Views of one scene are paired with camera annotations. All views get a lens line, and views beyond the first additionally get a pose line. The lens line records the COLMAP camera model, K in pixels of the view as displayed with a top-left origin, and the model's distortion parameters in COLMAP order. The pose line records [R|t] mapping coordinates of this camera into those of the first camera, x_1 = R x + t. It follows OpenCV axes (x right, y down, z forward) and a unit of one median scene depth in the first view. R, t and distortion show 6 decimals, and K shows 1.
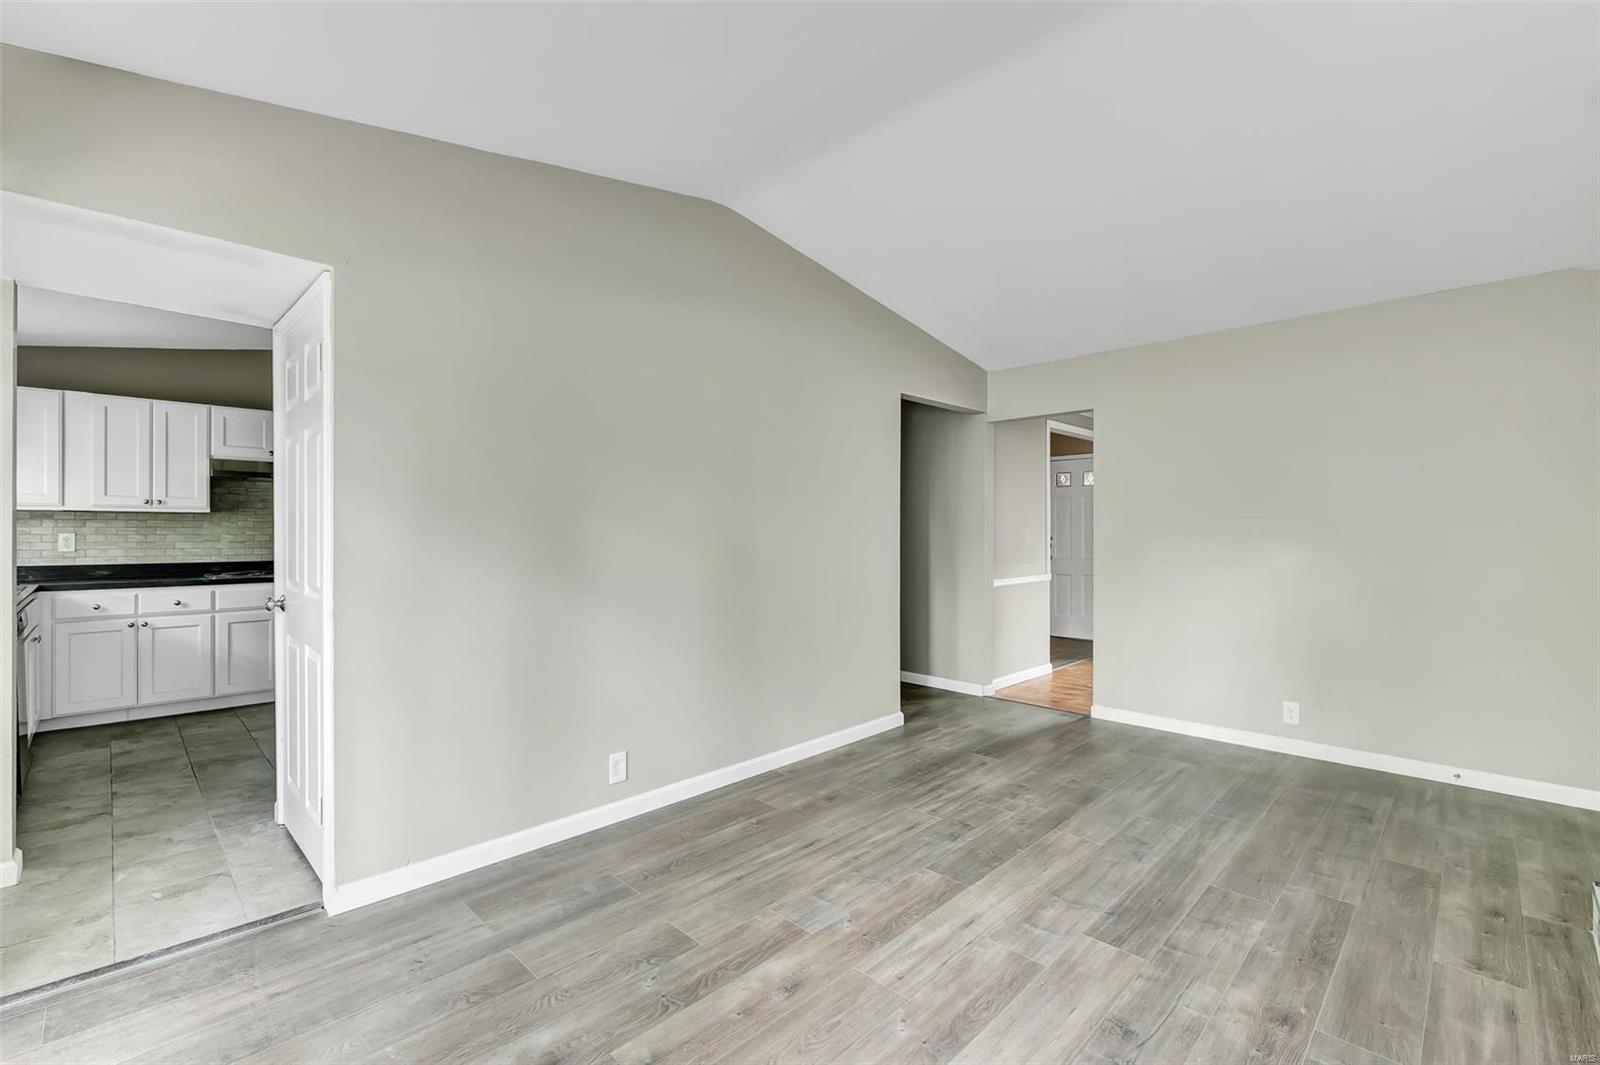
lens RADIAL K [[713.9, 0, 793.3], [0, 713.9, 526.7], [0, 0, 1]] dist [-0.002090, -0.001221]
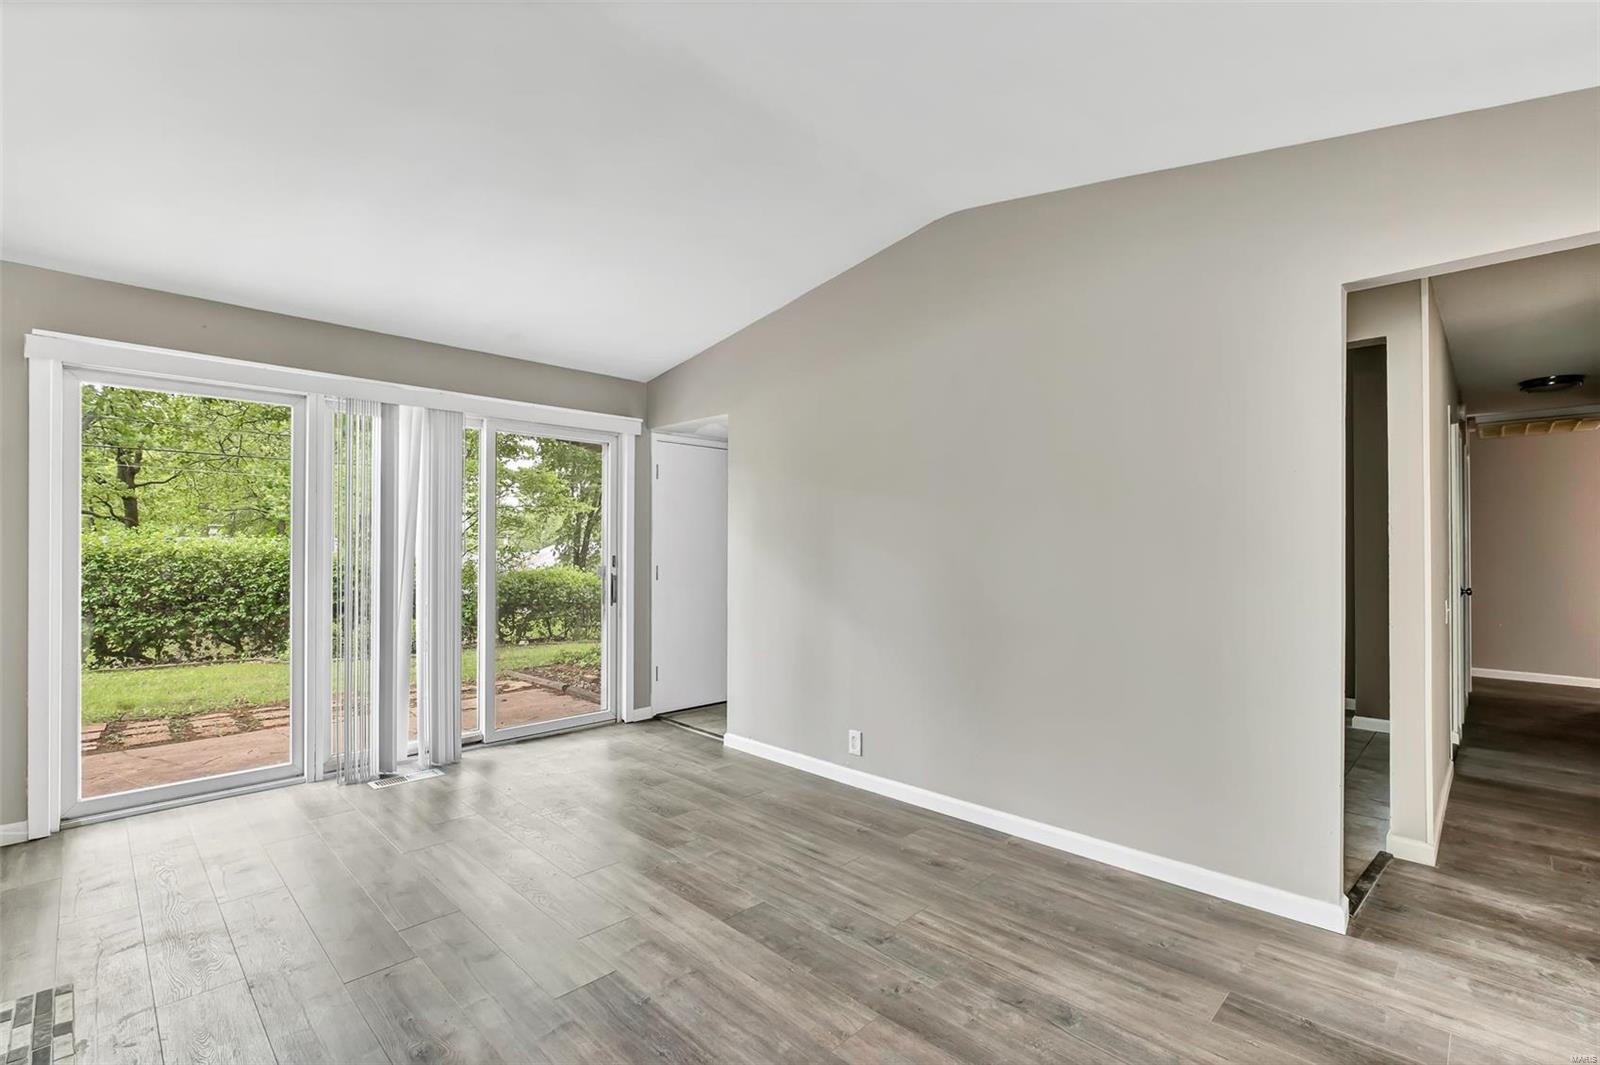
lens RADIAL K [[713.9, 0, 791.7], [0, 713.9, 543.6], [0, 0, 1]] dist [-0.002090, -0.001221]
pose [[-0.011010, -0.006709, -0.999917, 1.045184], [-0.000958, 0.999977, -0.006698, 0.002284], [0.999939, 0.000884, -0.011016, 0.953891]]
